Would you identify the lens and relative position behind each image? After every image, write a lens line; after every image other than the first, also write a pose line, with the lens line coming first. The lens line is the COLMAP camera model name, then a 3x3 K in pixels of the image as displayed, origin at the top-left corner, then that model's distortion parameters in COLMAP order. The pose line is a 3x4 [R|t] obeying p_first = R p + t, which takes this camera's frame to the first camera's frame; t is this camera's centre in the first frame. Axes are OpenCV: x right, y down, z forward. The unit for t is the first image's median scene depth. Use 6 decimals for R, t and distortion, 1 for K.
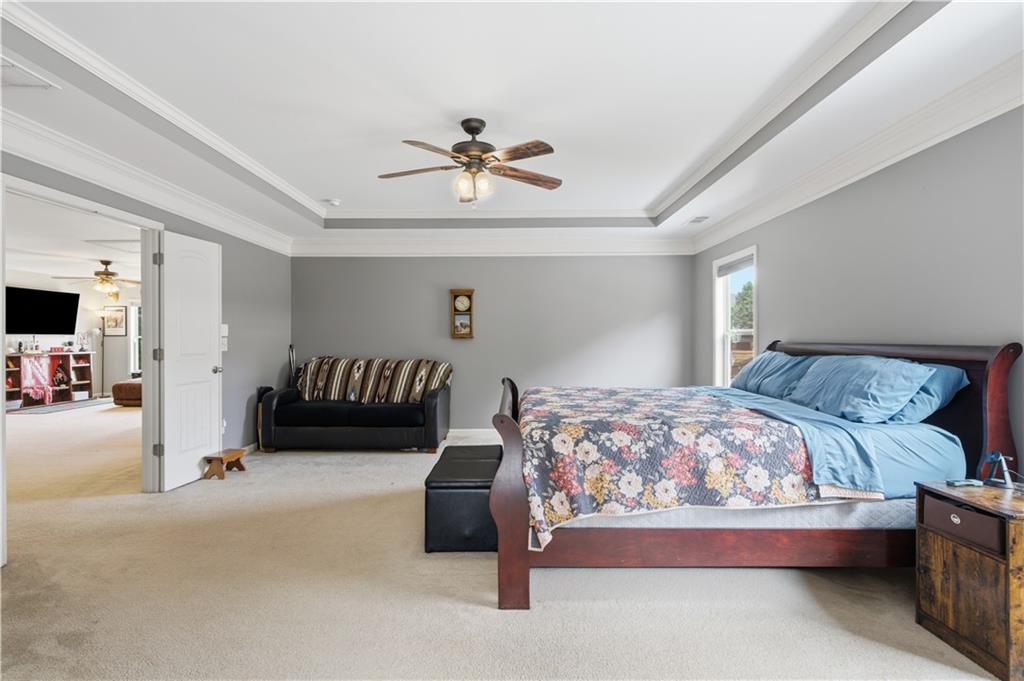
lens RADIAL K [[502.8, 0, 516.8], [0, 502.8, 337.8], [0, 0, 1]] dist [-0.000852, 0.000088]
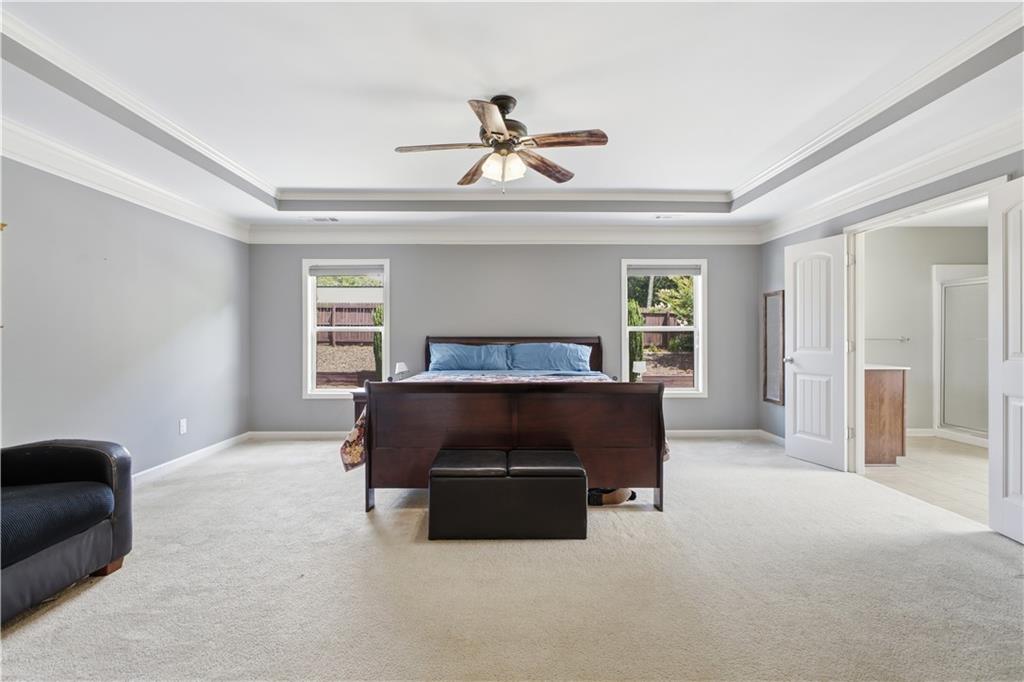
lens RADIAL K [[464.1, 0, 512.5], [0, 464.1, 339.1], [0, 0, 1]] dist [-0.000537, -0.000022]
pose [[-0.001226, -0.001044, 0.999999, -0.553715], [0.000850, 0.999999, 0.001045, 0.010203], [-0.999999, 0.000851, -0.001225, 0.569827]]
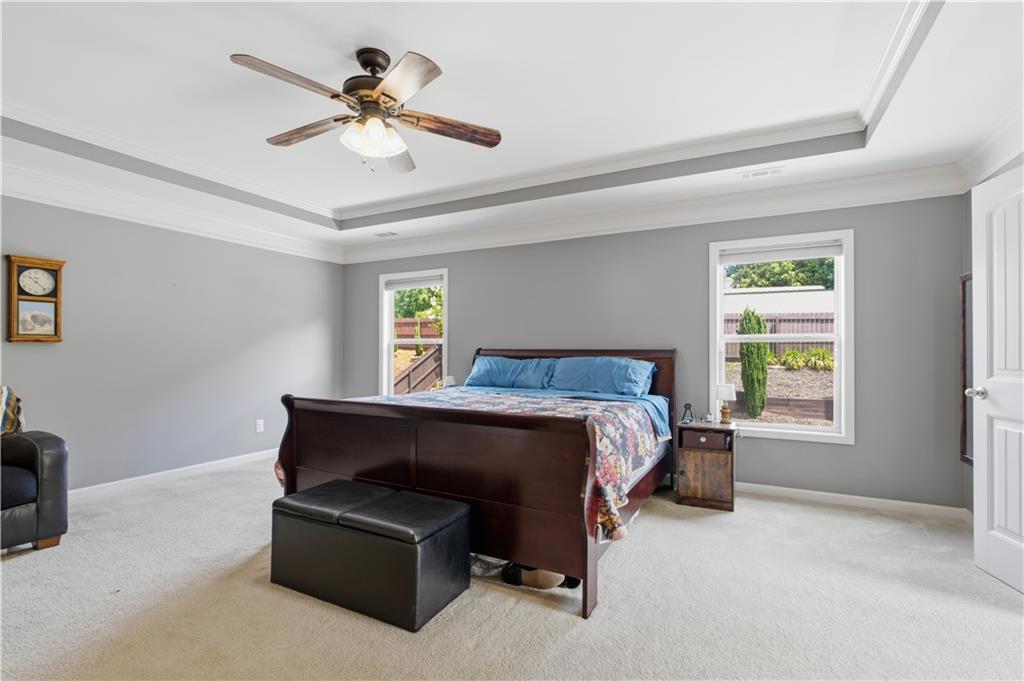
lens RADIAL K [[464.1, 0, 514.1], [0, 464.1, 348.8], [0, 0, 1]] dist [-0.000537, -0.000022]
pose [[0.467677, 0.006193, 0.883878, -0.350459], [-0.004178, 0.999980, -0.004796, 0.010113], [-0.883889, -0.001450, 0.467694, 0.279187]]
